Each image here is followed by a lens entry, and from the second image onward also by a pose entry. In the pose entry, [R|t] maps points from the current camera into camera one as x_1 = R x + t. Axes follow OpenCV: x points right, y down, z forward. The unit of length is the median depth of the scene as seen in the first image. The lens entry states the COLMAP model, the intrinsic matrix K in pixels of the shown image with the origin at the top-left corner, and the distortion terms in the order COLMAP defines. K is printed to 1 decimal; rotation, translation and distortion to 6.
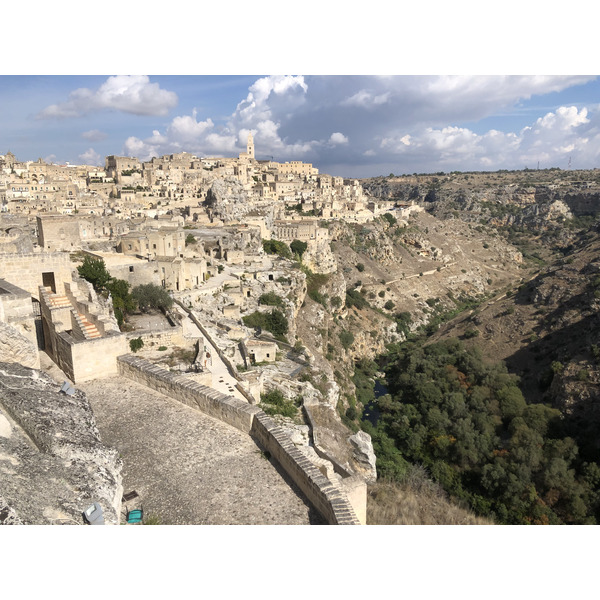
lens RADIAL K [[484.0, 0, 300.0], [0, 484.0, 300.0], [0, 0, 1]] dist [0.072420, -0.115824]
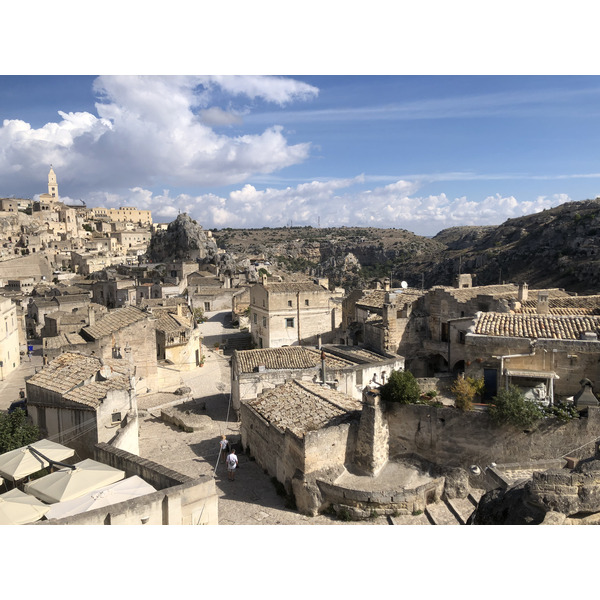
lens RADIAL K [[484.0, 0, 300.0], [0, 484.0, 300.0], [0, 0, 1]] dist [0.072420, -0.115824]
pose [[0.856276, -0.071085, 0.511604, -0.212625], [0.130467, 0.988133, -0.081066, -0.047582], [-0.499770, 0.136162, 0.855389, 0.256212]]
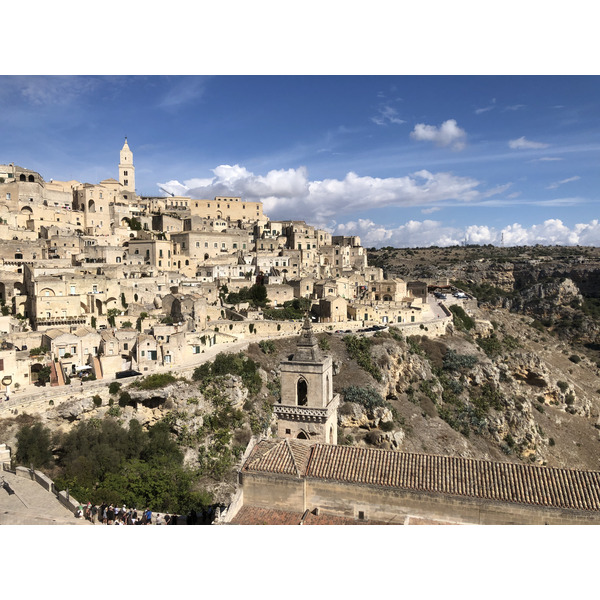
lens RADIAL K [[484.0, 0, 300.0], [0, 484.0, 300.0], [0, 0, 1]] dist [0.072420, -0.115824]
pose [[0.976167, -0.014994, 0.216500, -0.049948], [0.050096, 0.986236, -0.157572, -0.127720], [-0.211158, 0.164662, 0.963483, 0.640426]]
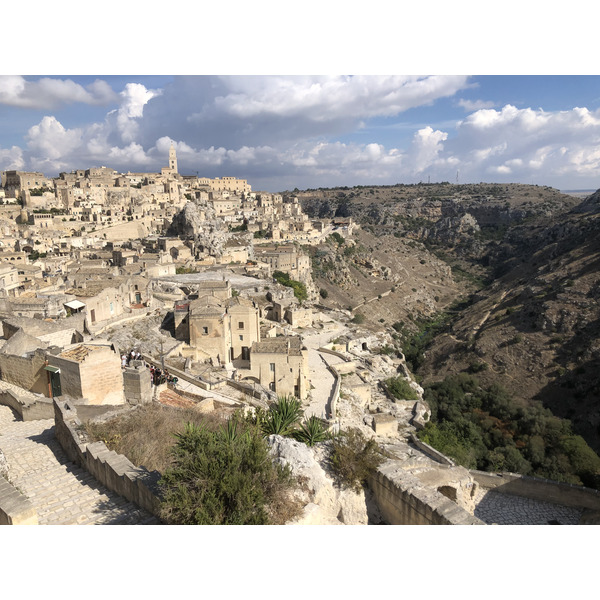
lens RADIAL K [[484.0, 0, 300.0], [0, 484.0, 300.0], [0, 0, 1]] dist [0.072420, -0.115824]
pose [[0.974343, -0.055271, 0.218175, -0.103414], [0.060699, 0.997989, -0.018250, -0.036597], [-0.216727, 0.031024, 0.975739, 0.107204]]
